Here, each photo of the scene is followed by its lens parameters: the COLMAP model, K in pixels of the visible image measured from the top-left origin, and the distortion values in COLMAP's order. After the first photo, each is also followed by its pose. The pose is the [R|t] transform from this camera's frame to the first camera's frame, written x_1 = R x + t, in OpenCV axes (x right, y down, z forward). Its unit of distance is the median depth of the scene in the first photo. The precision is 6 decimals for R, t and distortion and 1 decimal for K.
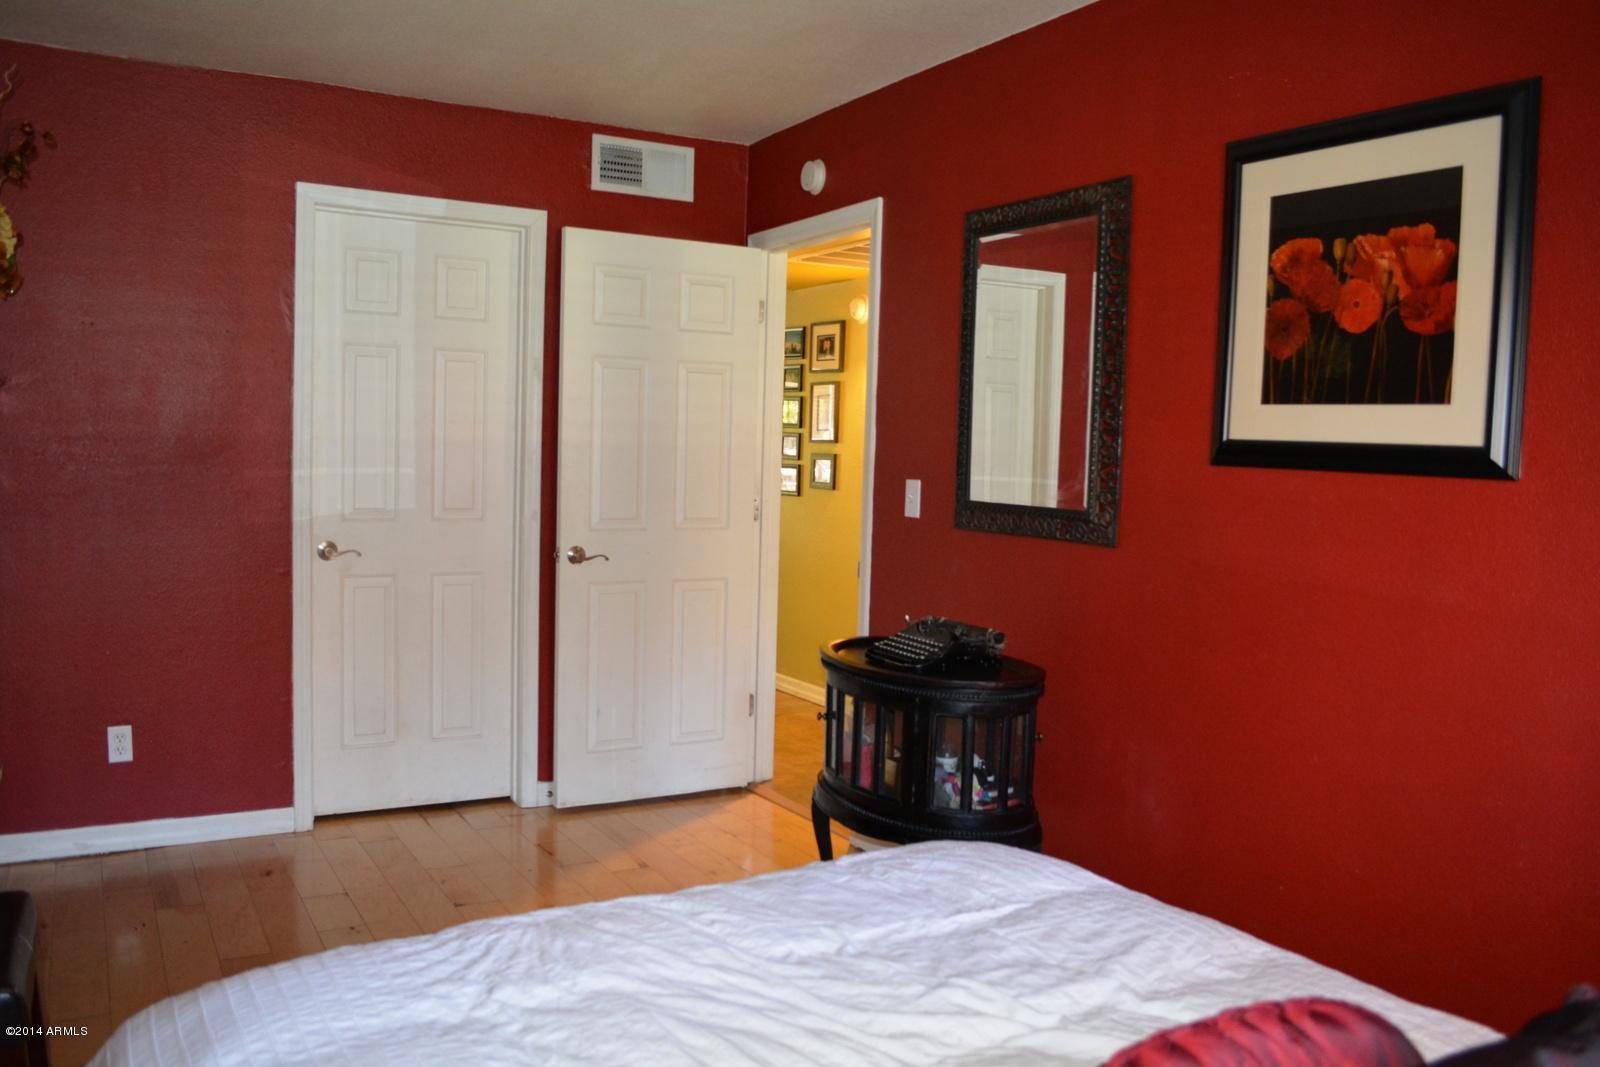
lens RADIAL K [[1264.4, 0, 799.3], [0, 1264.4, 535.7], [0, 0, 1]] dist [-0.078185, 0.008787]
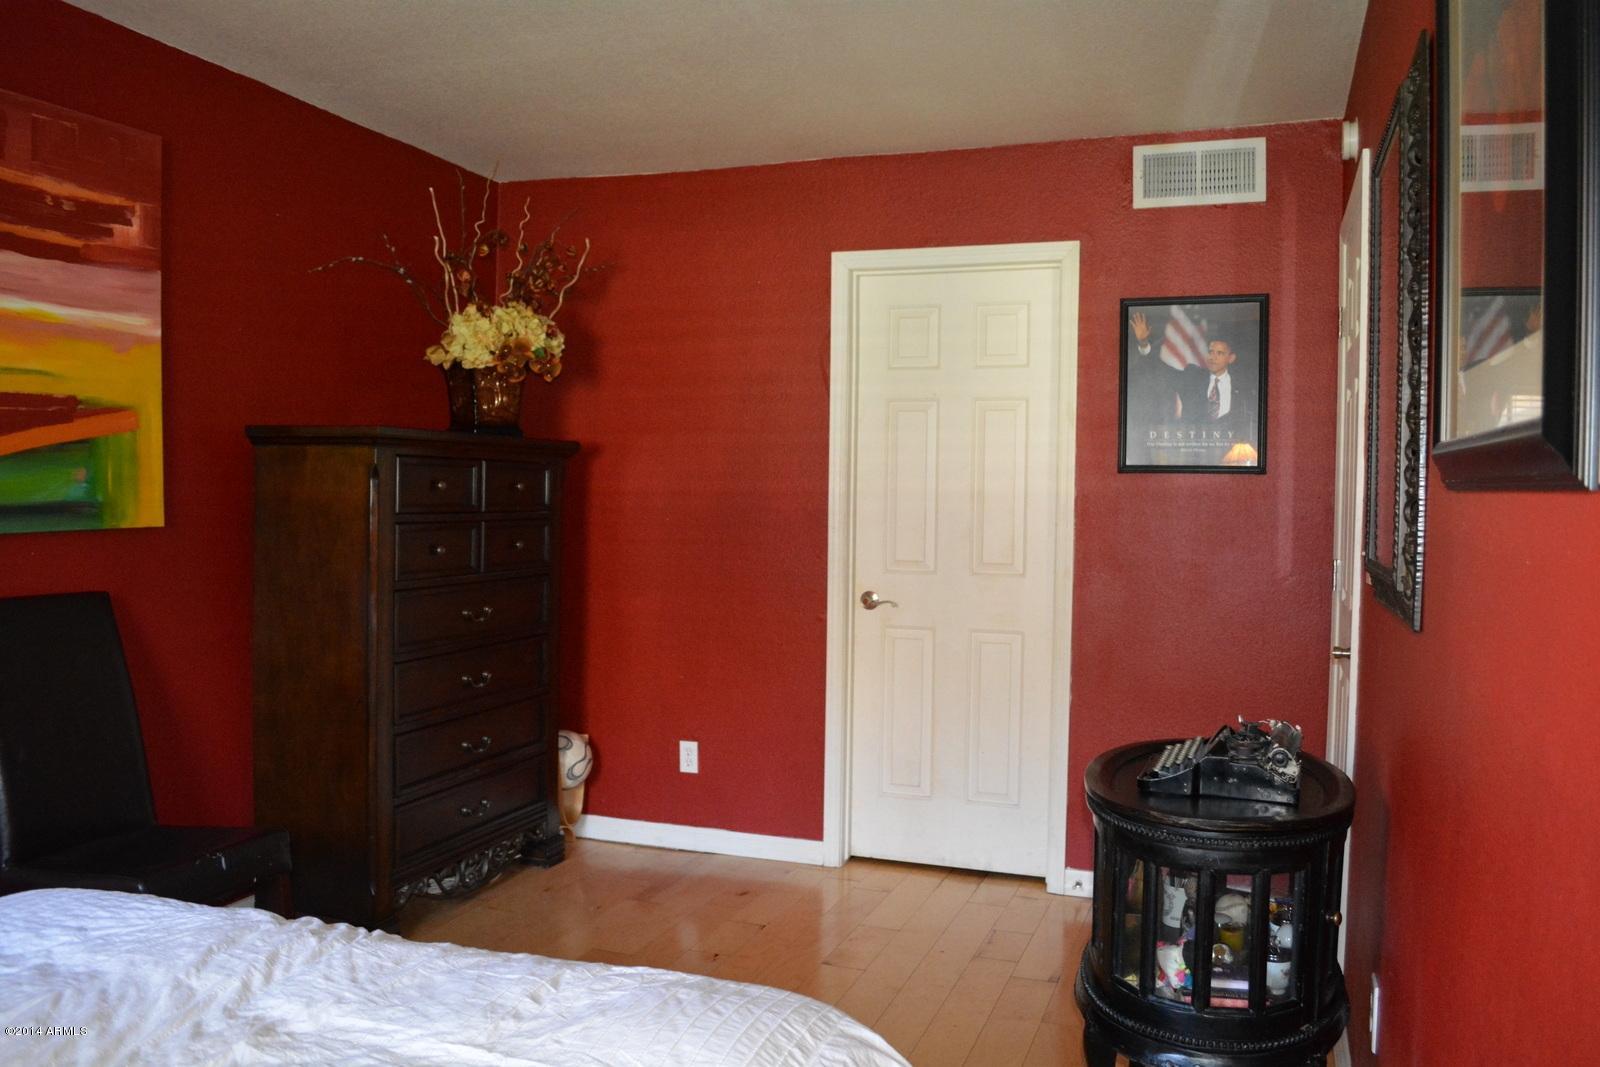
lens RADIAL K [[1264.4, 0, 801.3], [0, 1264.4, 532.4], [0, 0, 1]] dist [-0.078185, 0.008787]
pose [[0.641795, 0.000729, -0.766876, 0.385246], [-0.045409, 0.998281, -0.037053, -0.002753], [0.765531, 0.058604, 0.640725, 0.278226]]
